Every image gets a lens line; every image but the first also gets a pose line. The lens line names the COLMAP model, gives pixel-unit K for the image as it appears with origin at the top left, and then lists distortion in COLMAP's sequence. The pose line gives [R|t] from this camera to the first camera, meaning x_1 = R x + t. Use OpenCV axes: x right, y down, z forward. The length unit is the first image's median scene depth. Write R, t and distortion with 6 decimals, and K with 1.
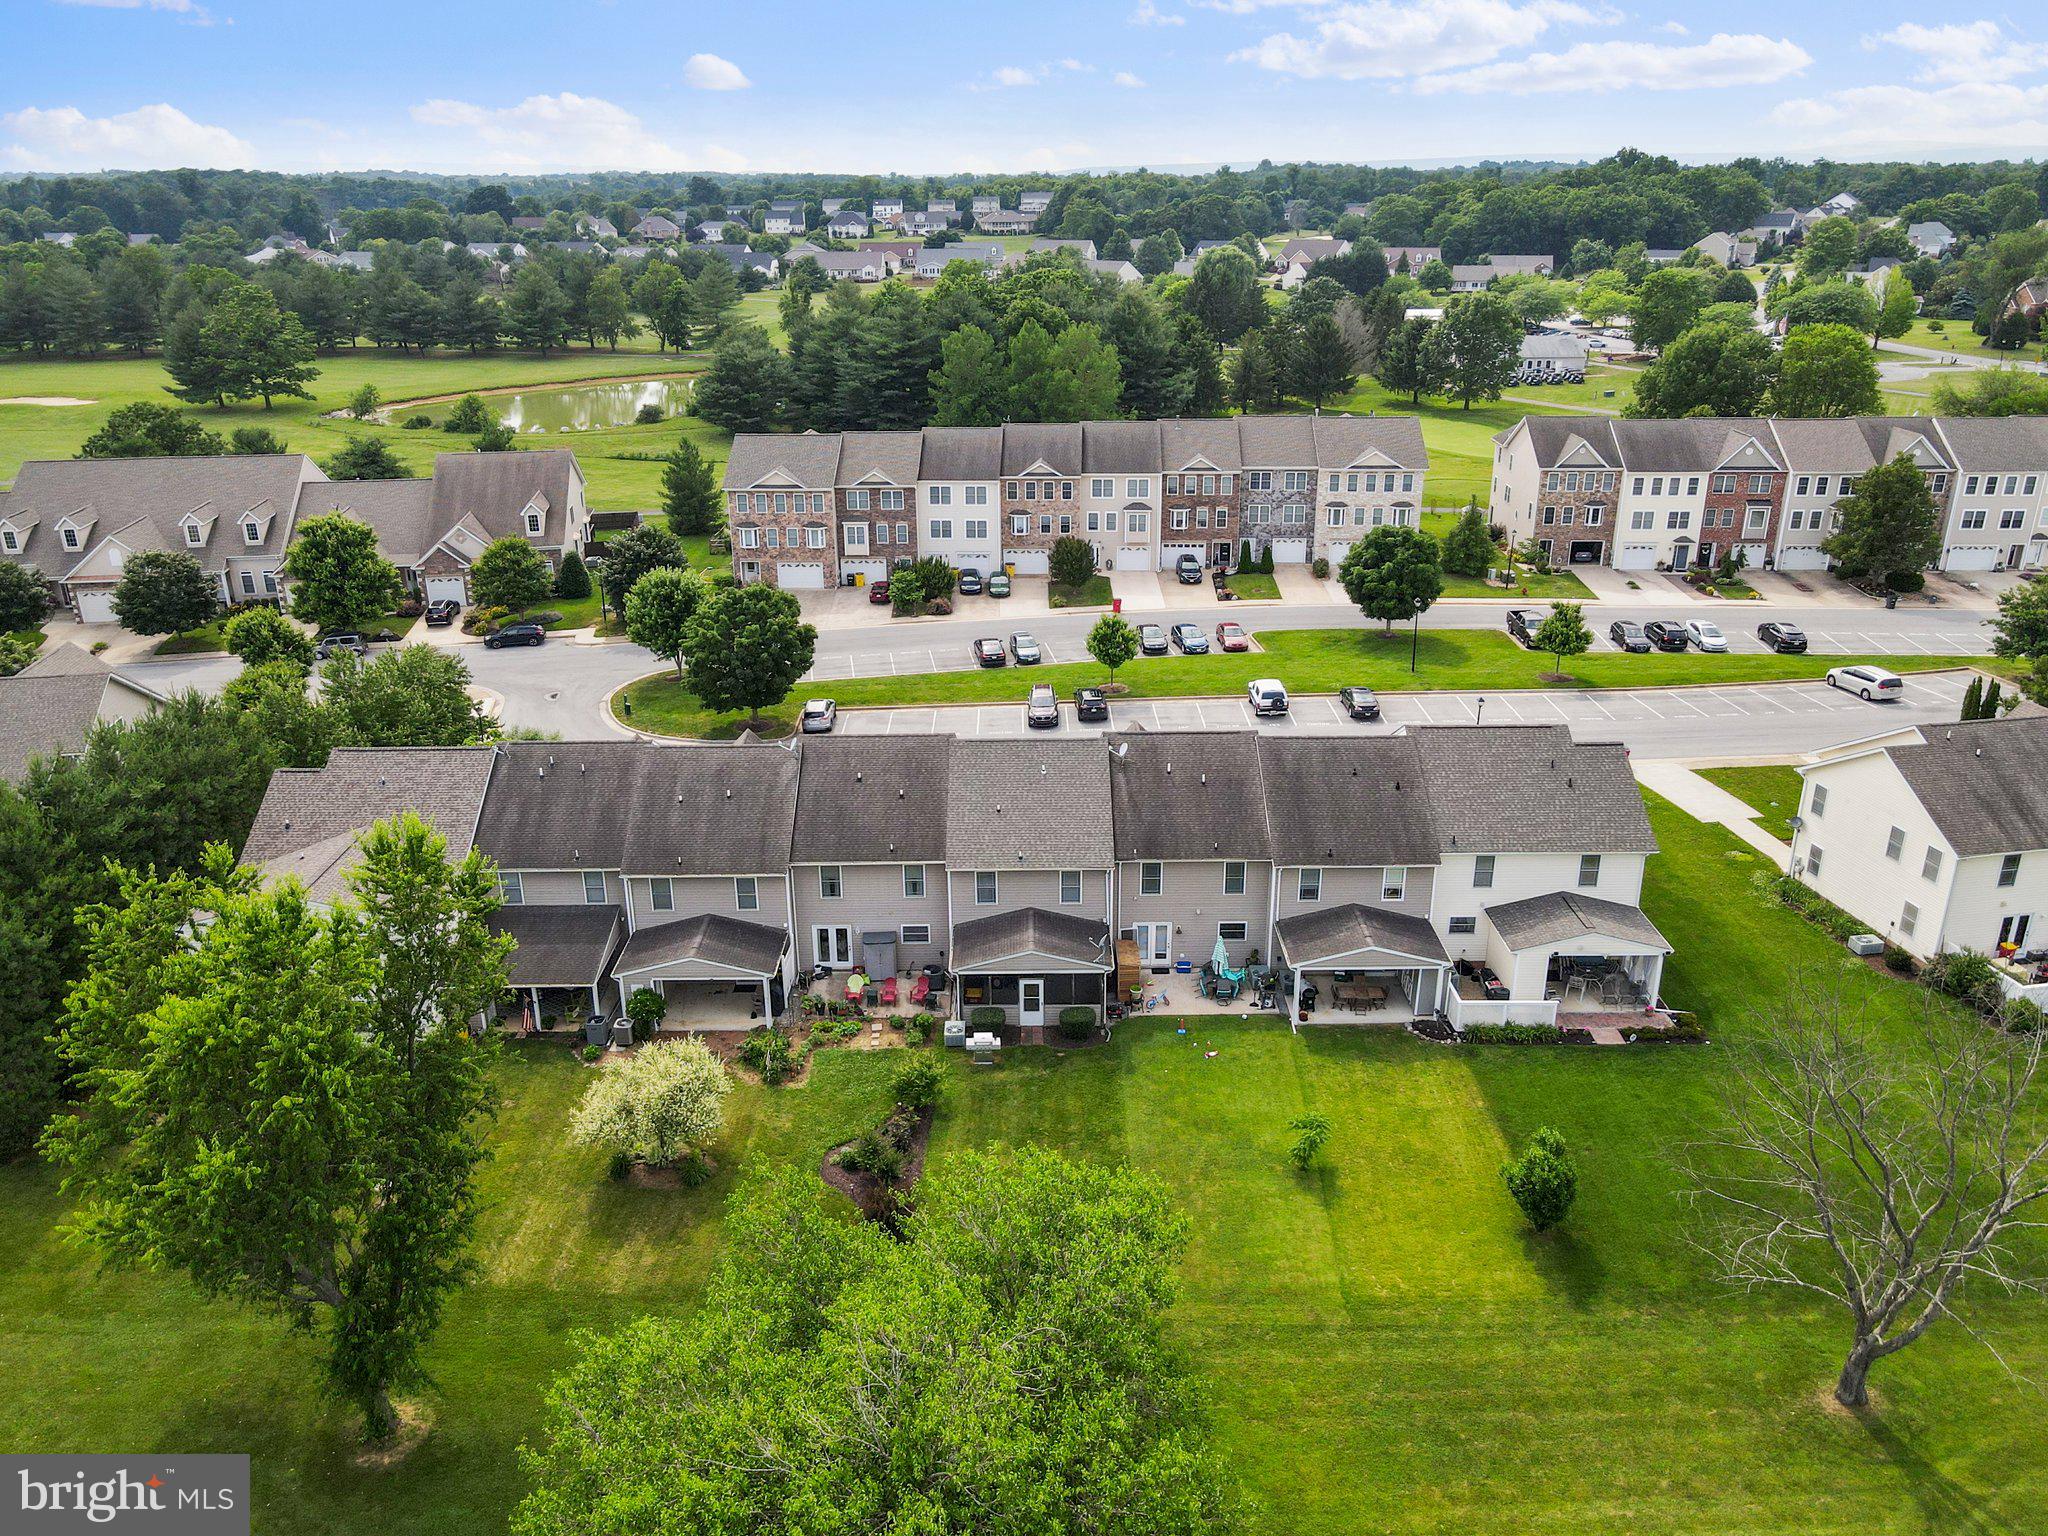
lens RADIAL K [[1505.9, 0, 1024.9], [0, 1505.9, 772.7], [0, 0, 1]] dist [0.001461, 0.039925]
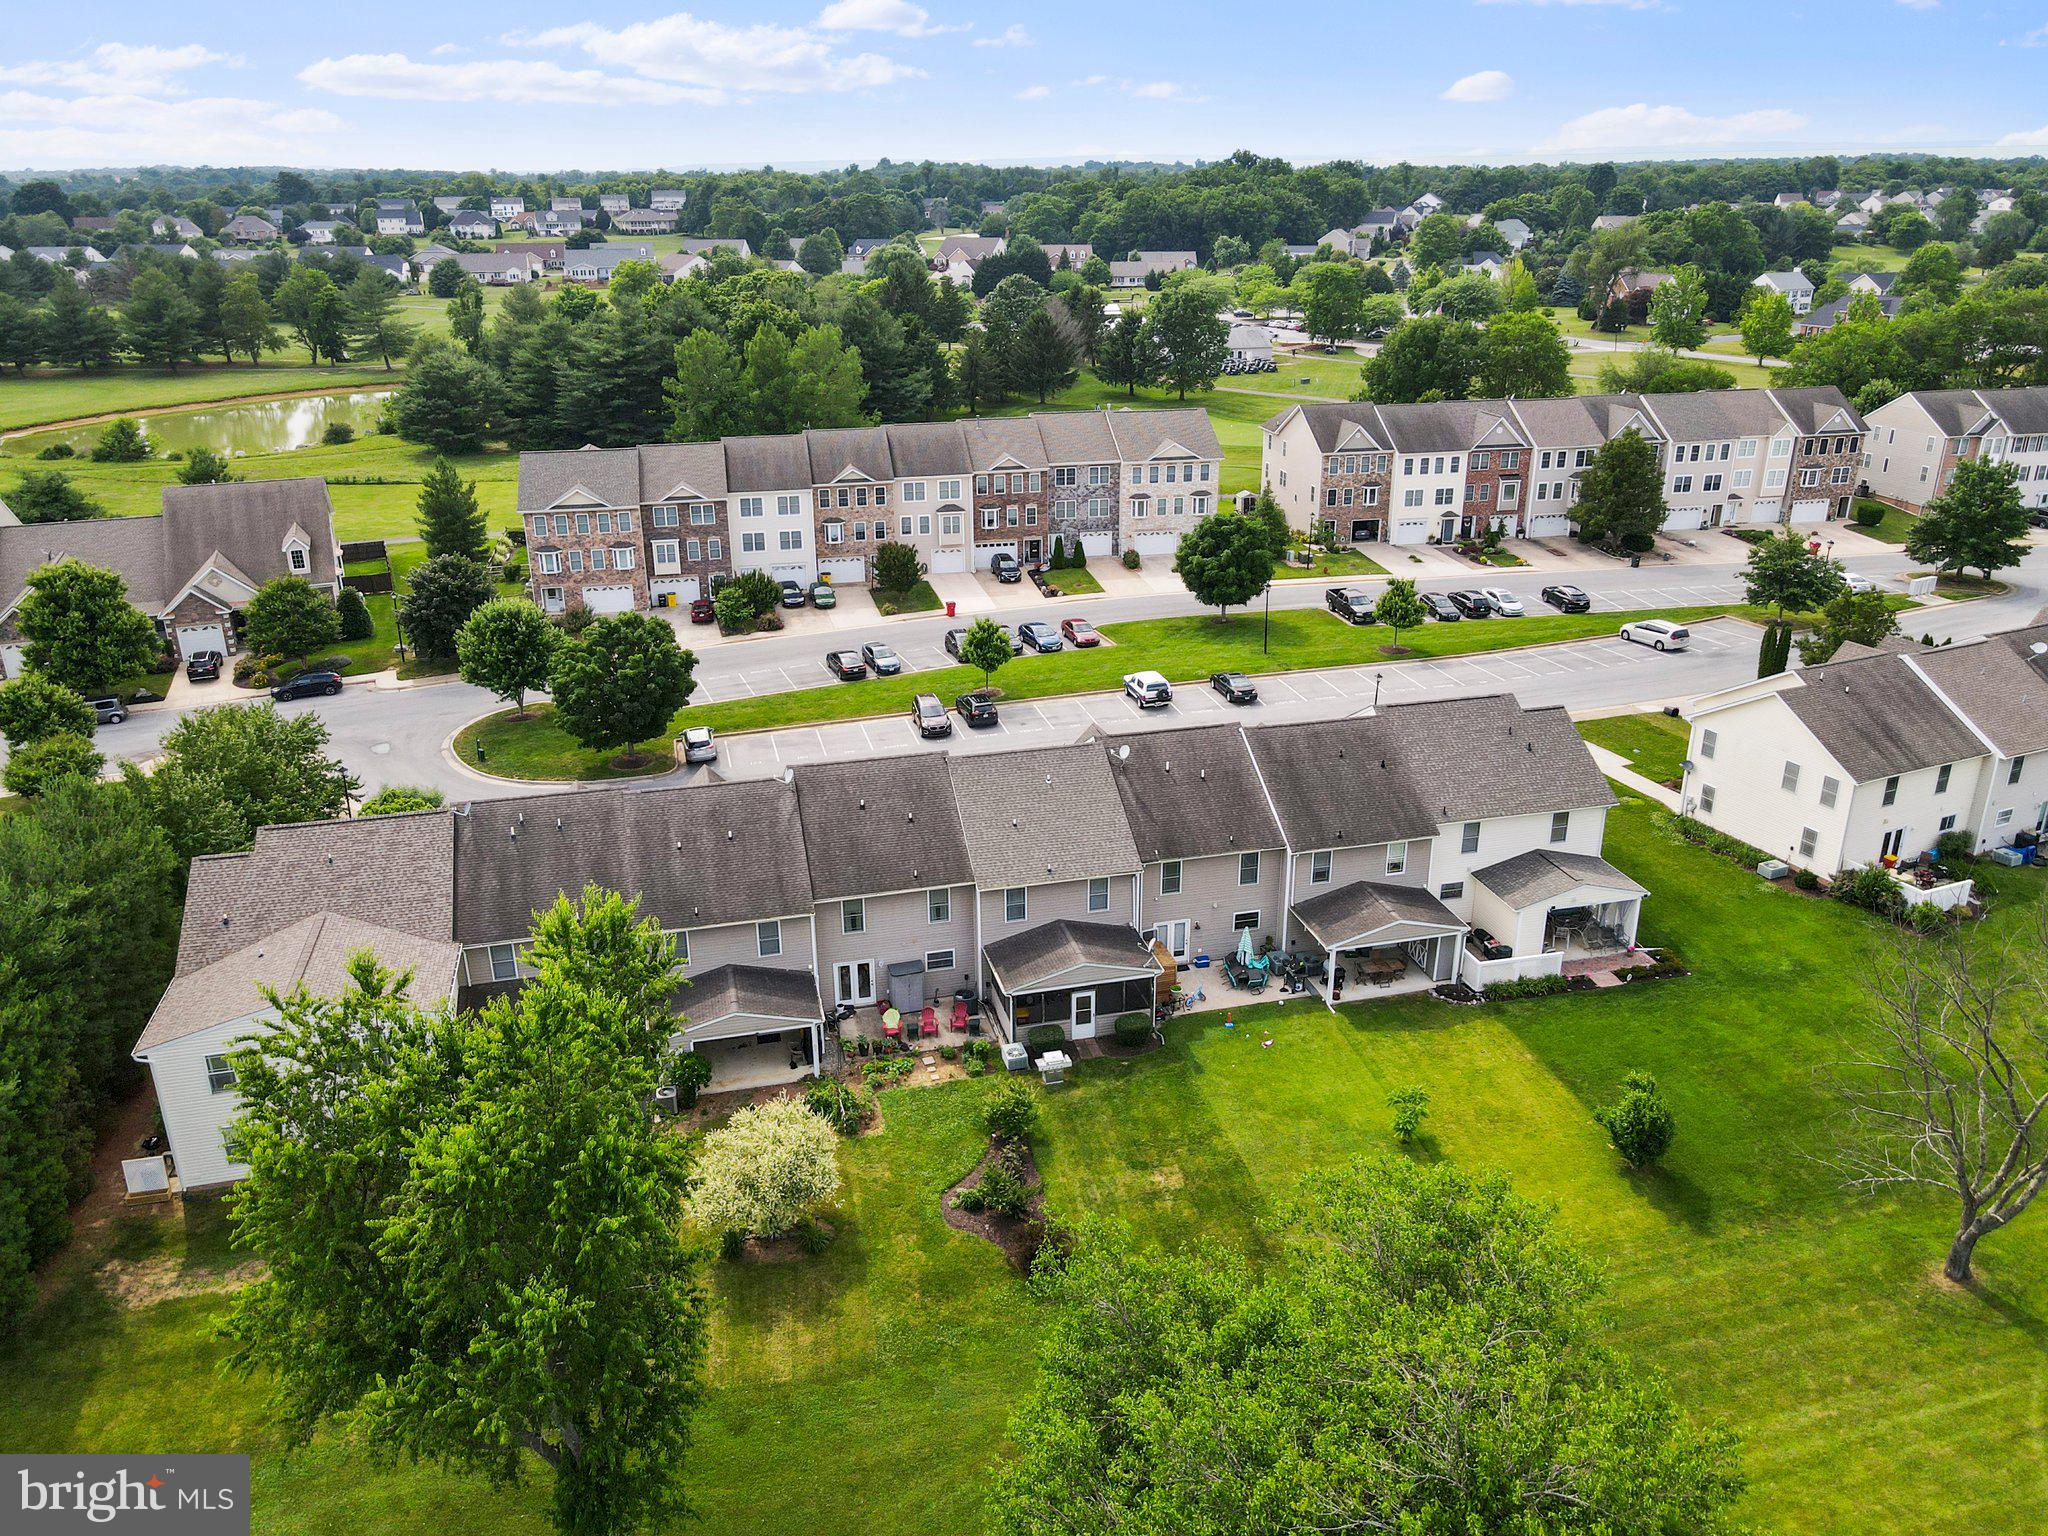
lens RADIAL K [[1505.9, 0, 1024.9], [0, 1505.9, 772.7], [0, 0, 1]] dist [0.001461, 0.039925]
pose [[0.970441, -0.088985, 0.224334, -0.117452], [0.088731, 0.995992, 0.011236, -0.009861], [-0.224435, 0.009002, 0.974447, 0.022068]]
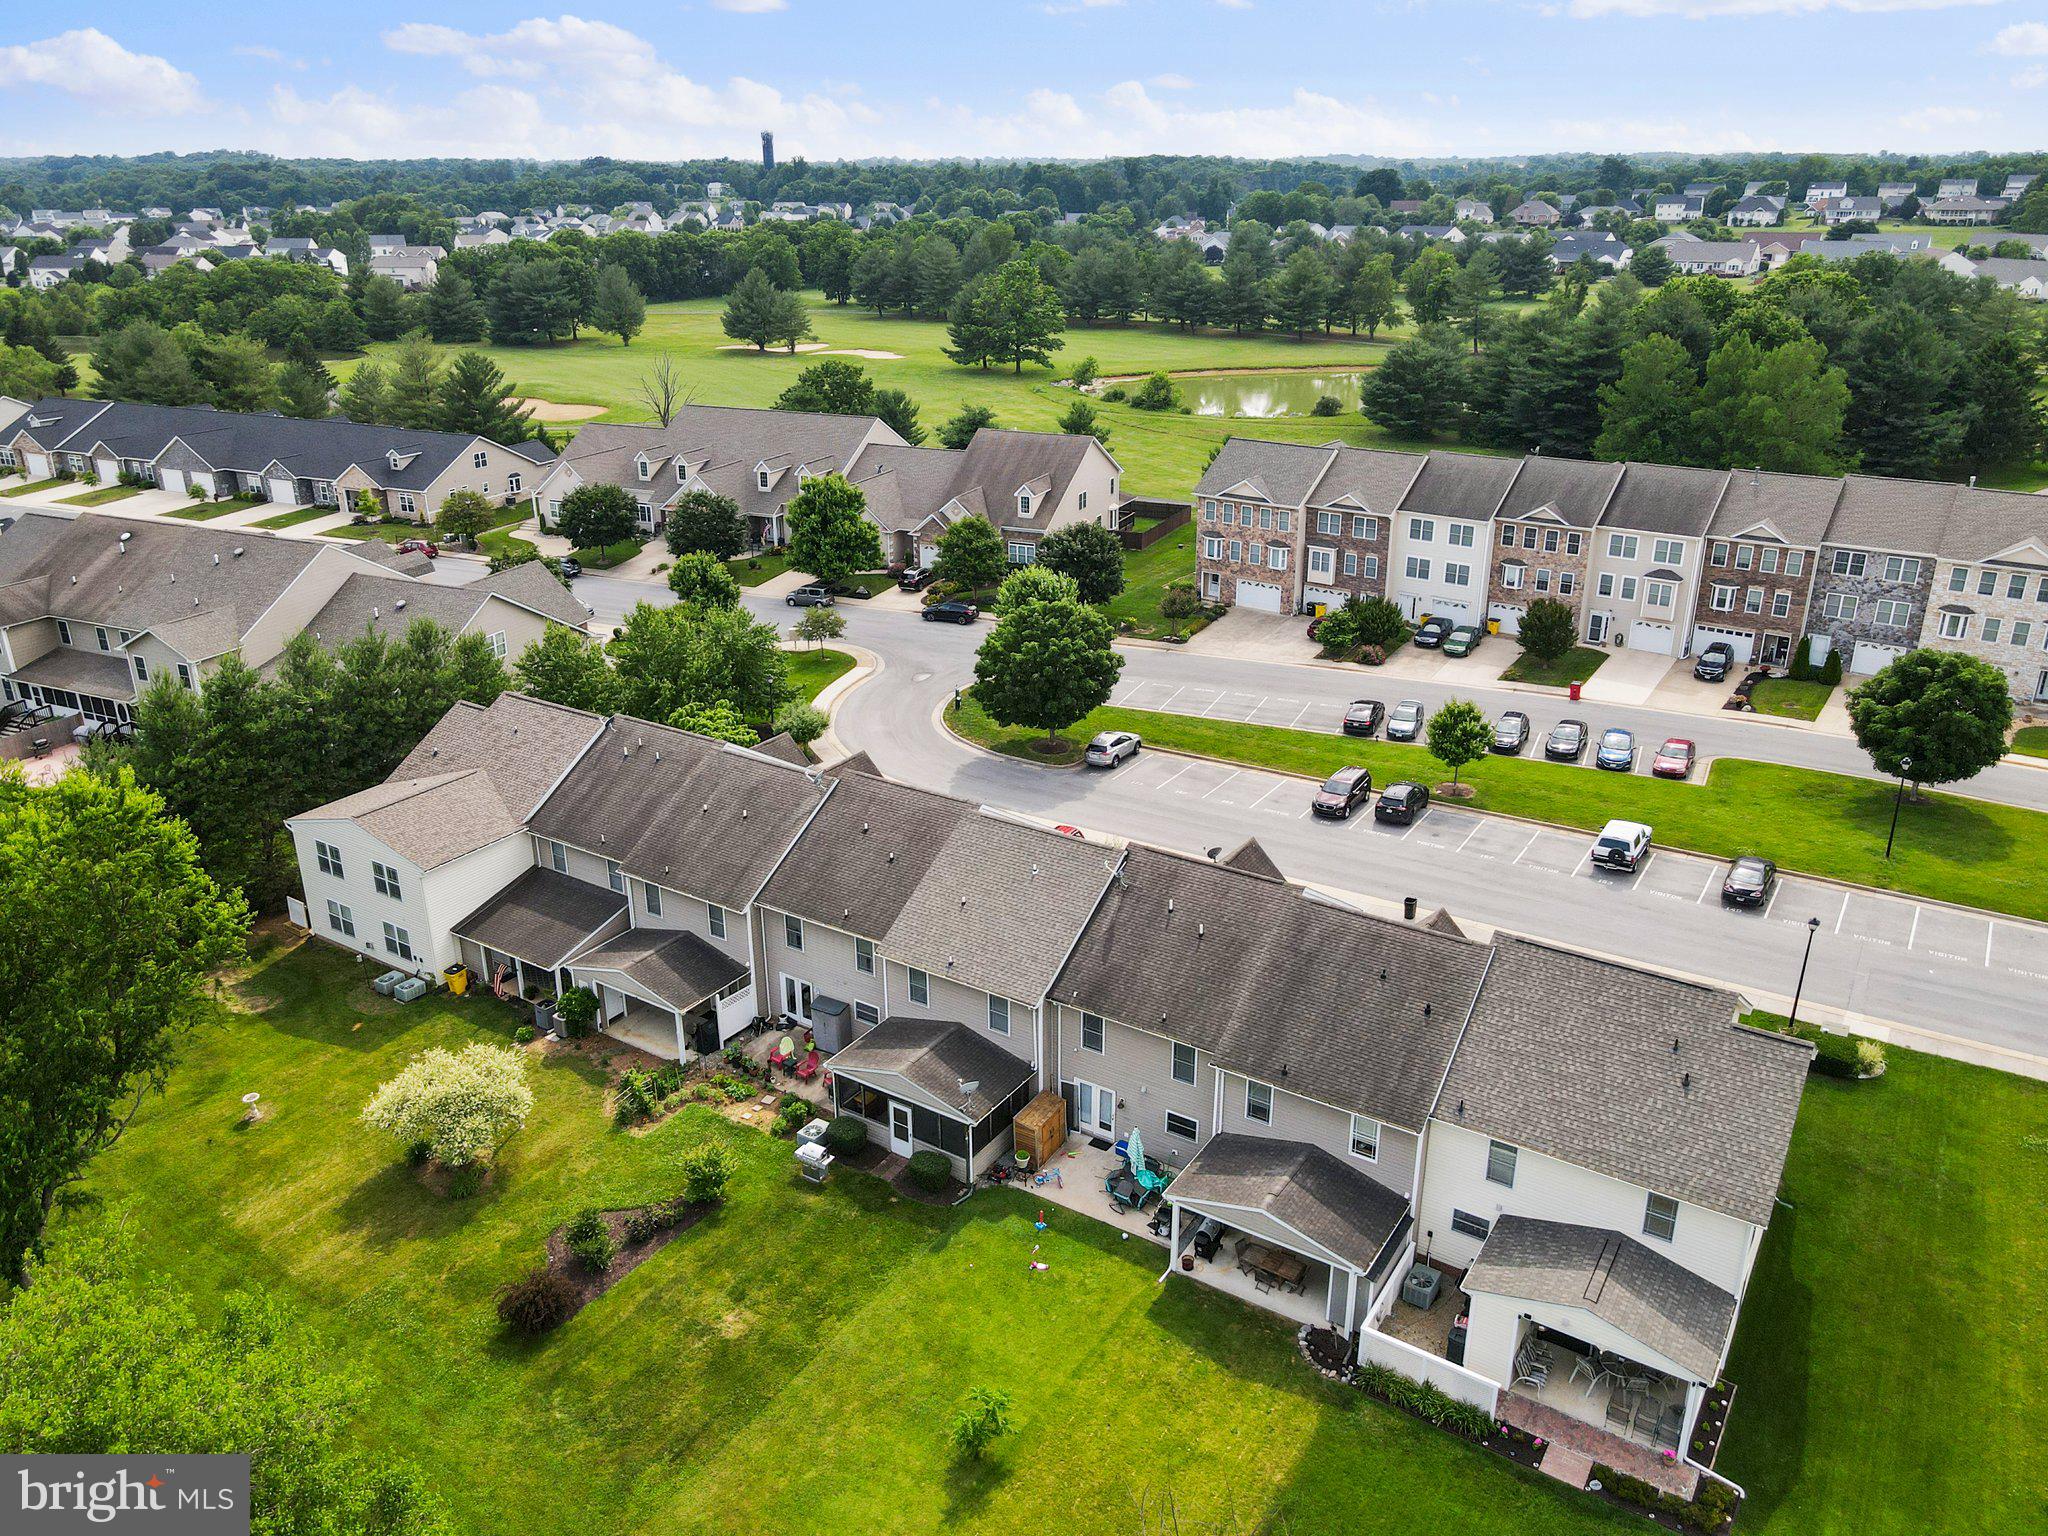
lens RADIAL K [[1505.9, 0, 1024.9], [0, 1505.9, 772.7], [0, 0, 1]] dist [0.001461, 0.039925]
pose [[0.835651, 0.210099, -0.507491, 0.223408], [-0.204895, 0.976496, 0.066879, -0.057991], [0.509614, 0.048094, 0.859058, 0.140648]]
